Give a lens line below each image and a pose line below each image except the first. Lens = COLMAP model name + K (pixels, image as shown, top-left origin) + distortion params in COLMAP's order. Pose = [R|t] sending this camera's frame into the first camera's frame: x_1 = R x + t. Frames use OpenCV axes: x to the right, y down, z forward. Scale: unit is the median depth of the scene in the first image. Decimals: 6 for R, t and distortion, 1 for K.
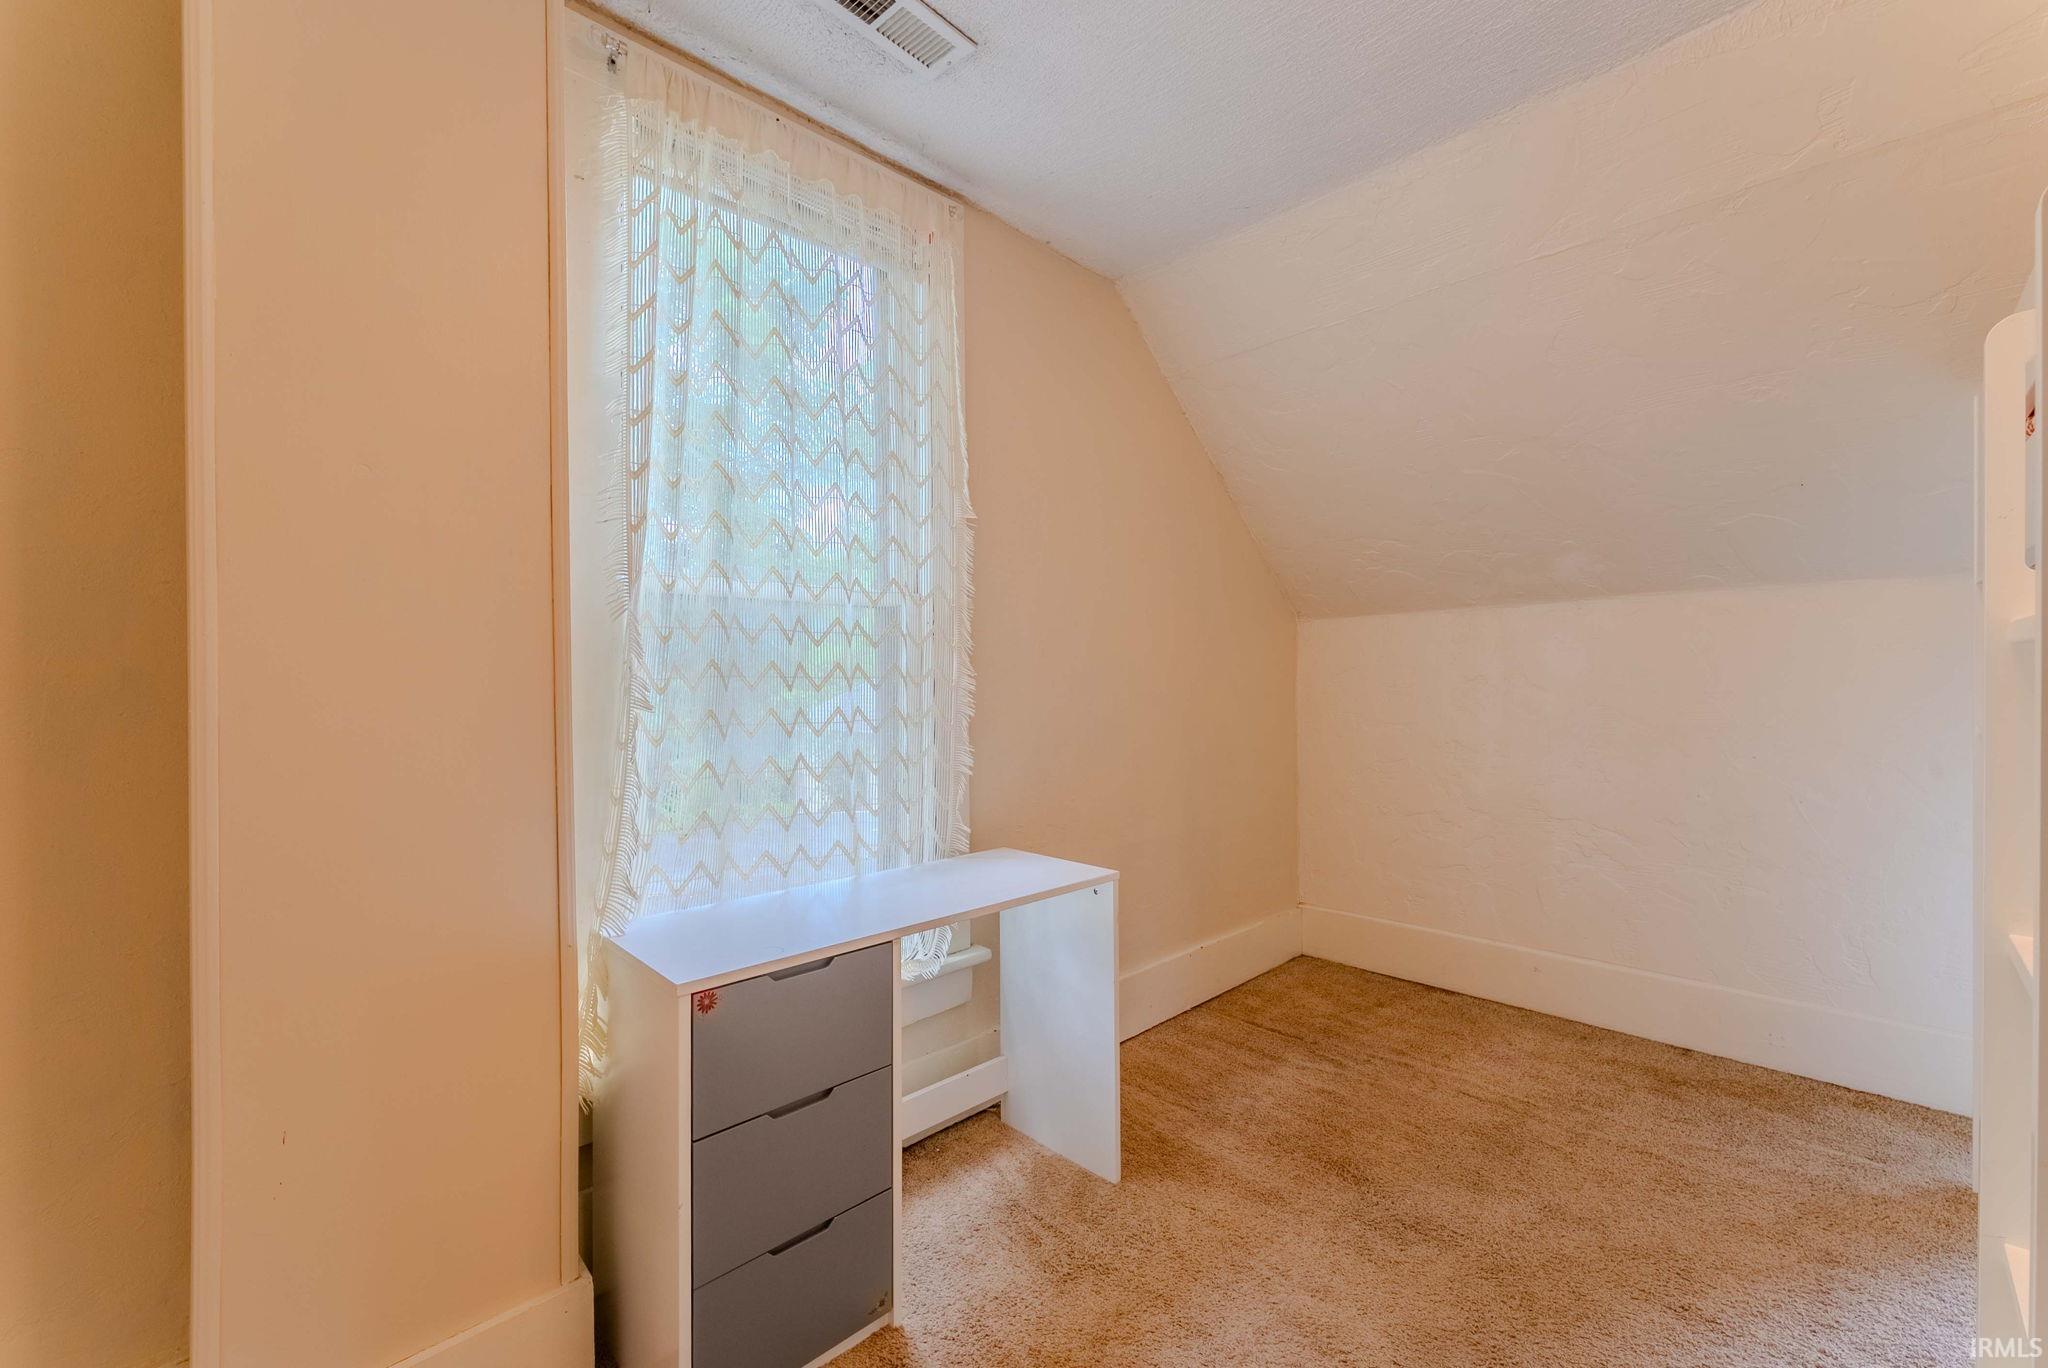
lens RADIAL K [[832.4, 0, 1031.4], [0, 832.4, 671.6], [0, 0, 1]] dist [0.000043, 0.000077]
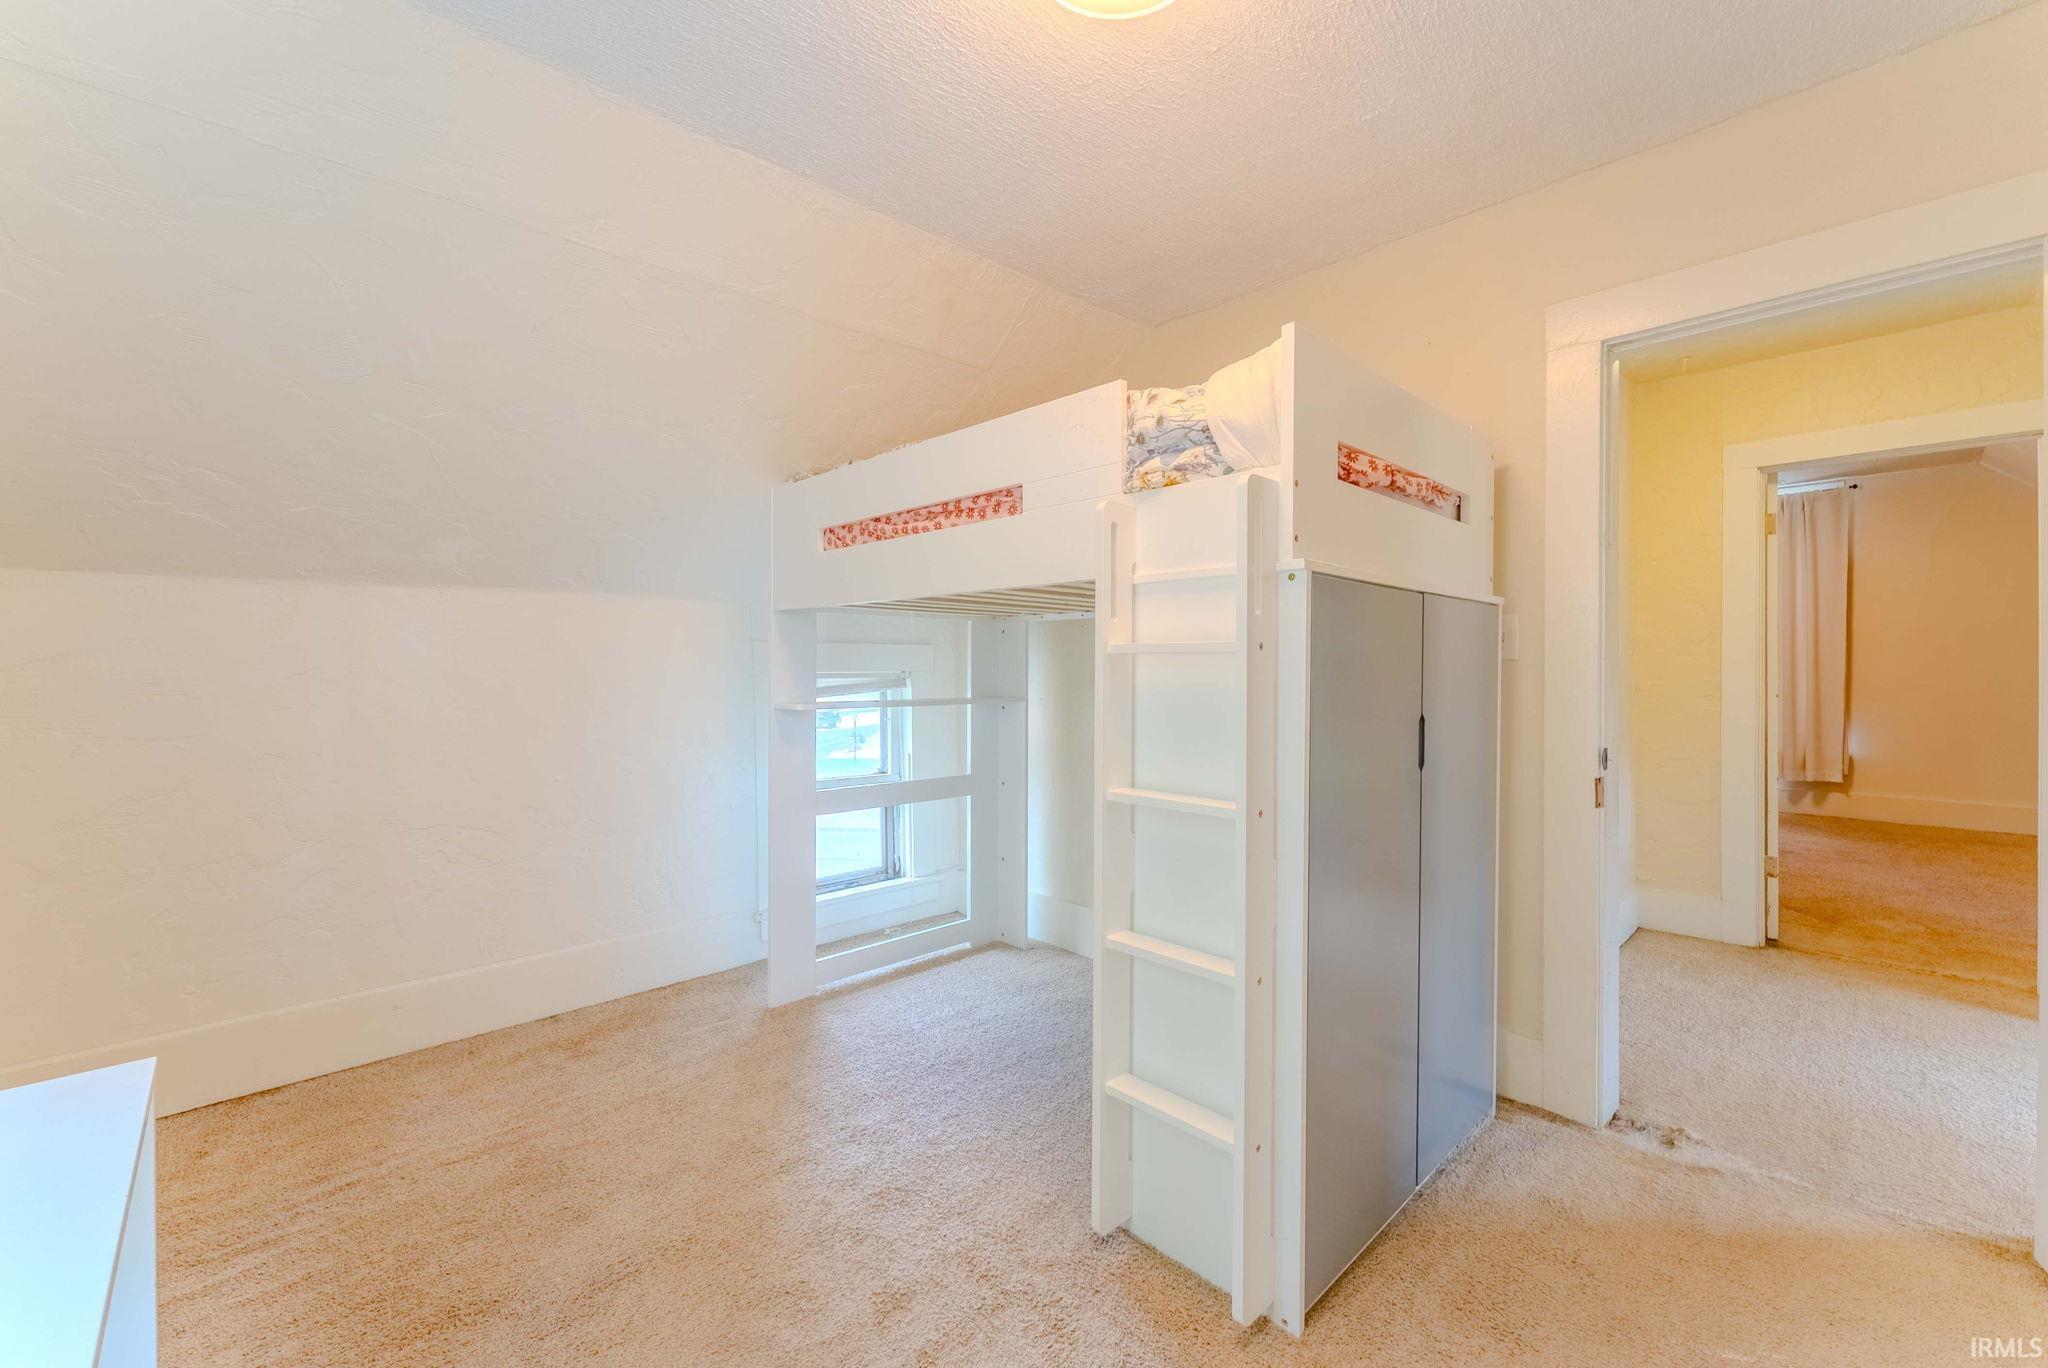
lens RADIAL K [[851.9, 0, 1034.0], [0, 851.9, 677.1], [0, 0, 1]] dist [0.000268, -0.000012]
pose [[0.011199, -0.004955, 0.999925, -0.335344], [-0.003552, 0.999981, 0.004995, 0.008548], [-0.999931, -0.003607, 0.011181, 0.404115]]
